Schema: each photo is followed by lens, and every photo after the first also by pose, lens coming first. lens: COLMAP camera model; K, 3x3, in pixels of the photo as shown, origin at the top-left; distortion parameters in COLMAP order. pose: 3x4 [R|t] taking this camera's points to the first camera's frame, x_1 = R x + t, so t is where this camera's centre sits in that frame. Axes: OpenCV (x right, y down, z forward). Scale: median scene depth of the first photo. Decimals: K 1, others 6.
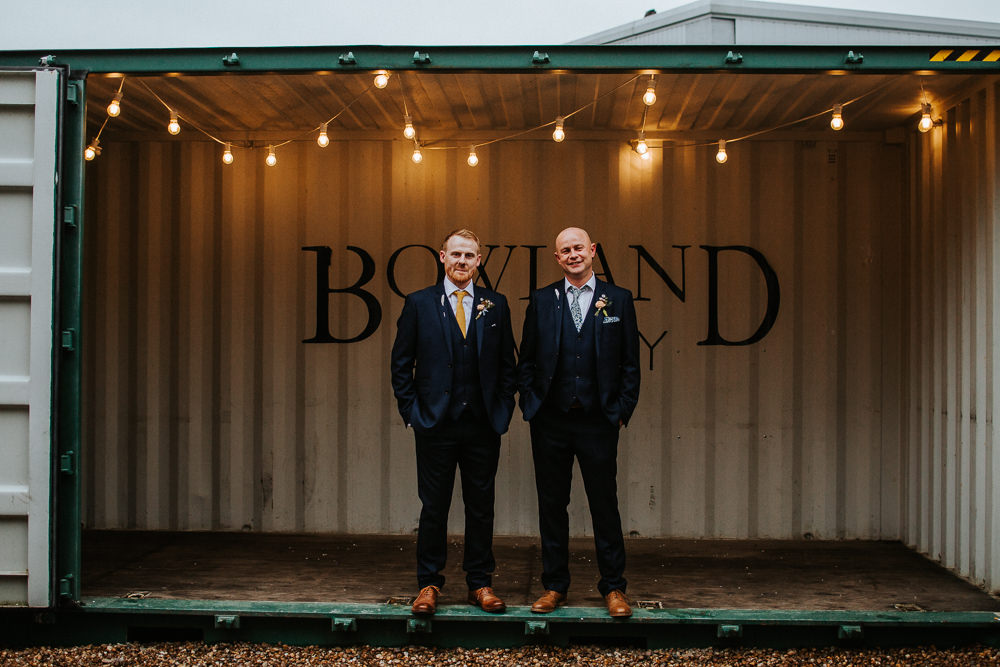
lens RADIAL K [[949.5, 0, 500.0], [0, 949.5, 333.5], [0, 0, 1]] dist [-0.008930, -0.012037]
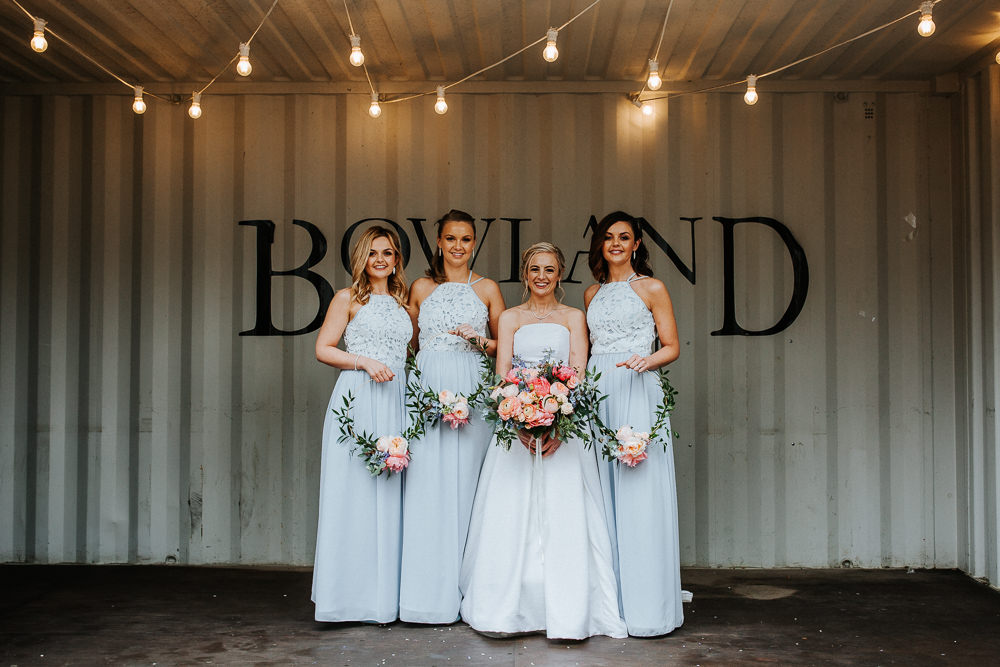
lens RADIAL K [[935.0, 0, 501.9], [0, 935.0, 307.0], [0, 0, 1]] dist [-0.004331, -0.003017]
pose [[0.999672, -0.004091, 0.025276, 0.002158], [0.004834, 0.999557, -0.029379, 0.010400], [-0.025145, 0.029491, 0.999249, 0.177415]]
